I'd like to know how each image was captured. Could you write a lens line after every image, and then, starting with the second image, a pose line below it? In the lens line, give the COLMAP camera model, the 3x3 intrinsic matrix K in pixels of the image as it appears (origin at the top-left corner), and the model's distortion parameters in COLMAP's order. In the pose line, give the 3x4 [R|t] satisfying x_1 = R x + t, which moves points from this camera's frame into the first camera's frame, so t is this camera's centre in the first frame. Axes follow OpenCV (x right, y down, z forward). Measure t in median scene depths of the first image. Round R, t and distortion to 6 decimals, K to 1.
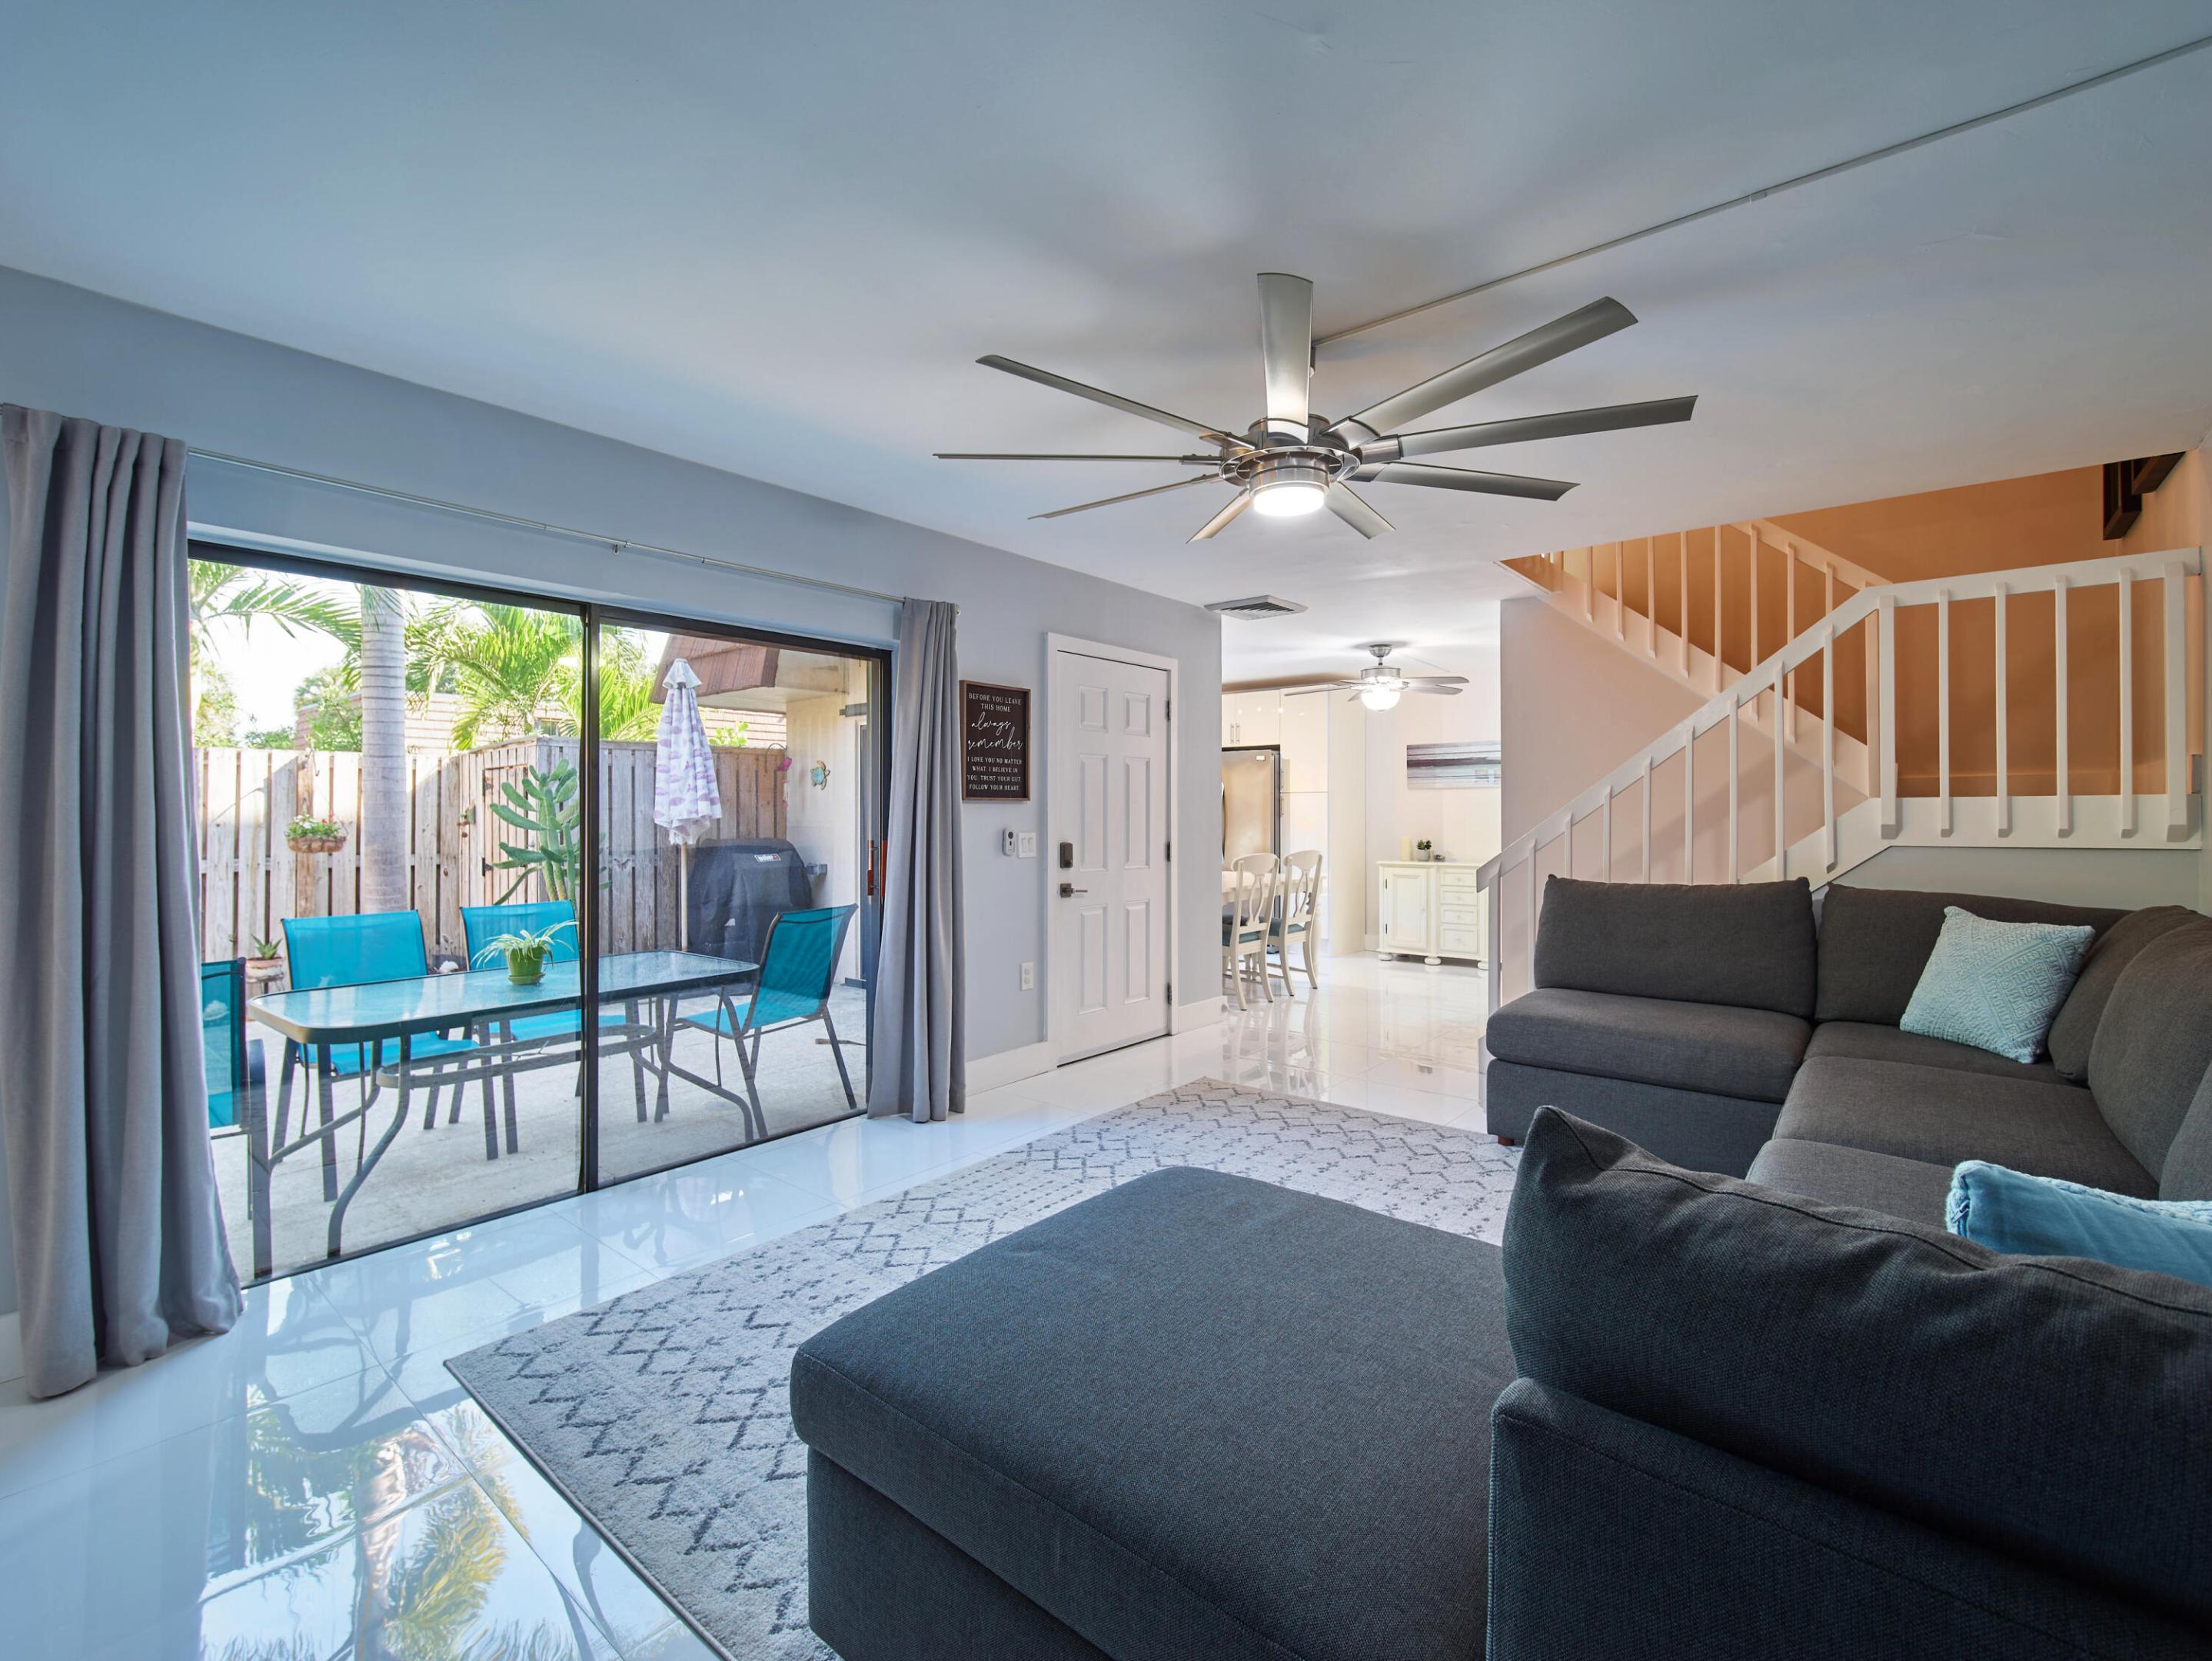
lens RADIAL K [[987.8, 0, 1099.0], [0, 987.8, 817.3], [0, 0, 1]] dist [-0.002677, -0.000493]
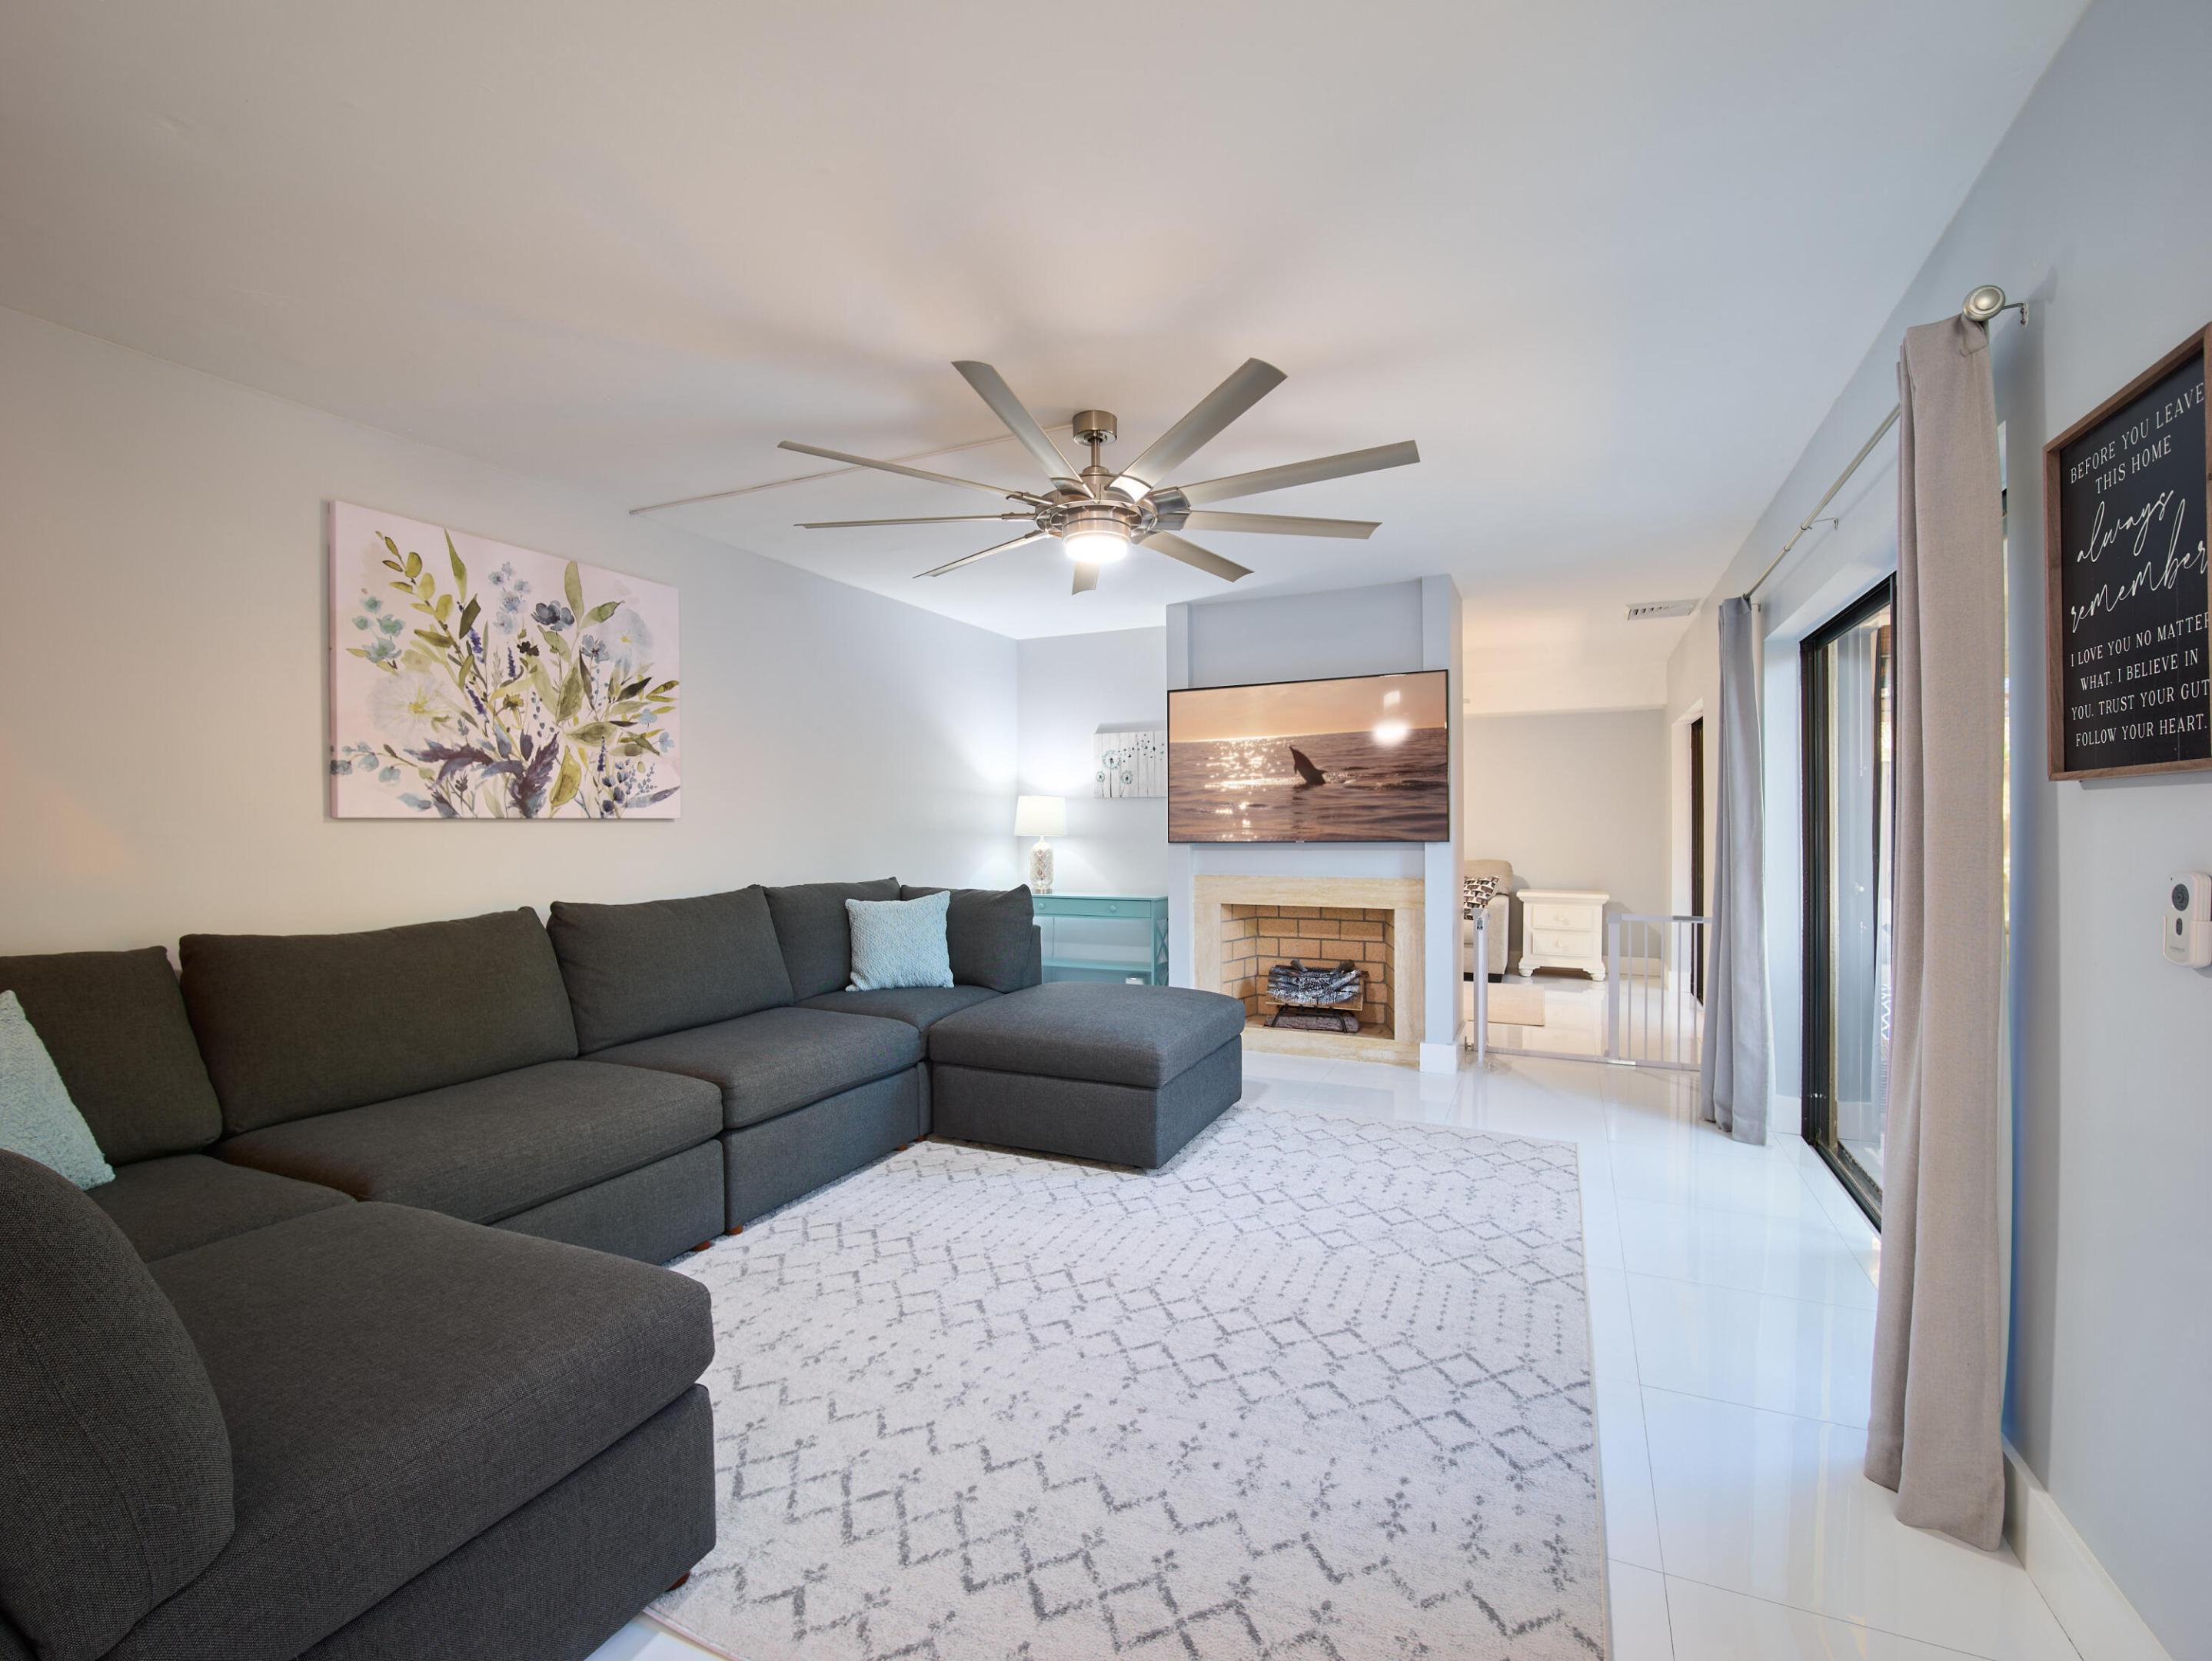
lens RADIAL K [[987.8, 0, 1099.0], [0, 987.8, 817.3], [0, 0, 1]] dist [-0.002677, -0.000493]
pose [[-0.967402, 0.003363, -0.253224, 0.343935], [0.003719, 0.999993, -0.000926, -0.005854], [0.253219, -0.001838, -0.967407, 1.500141]]
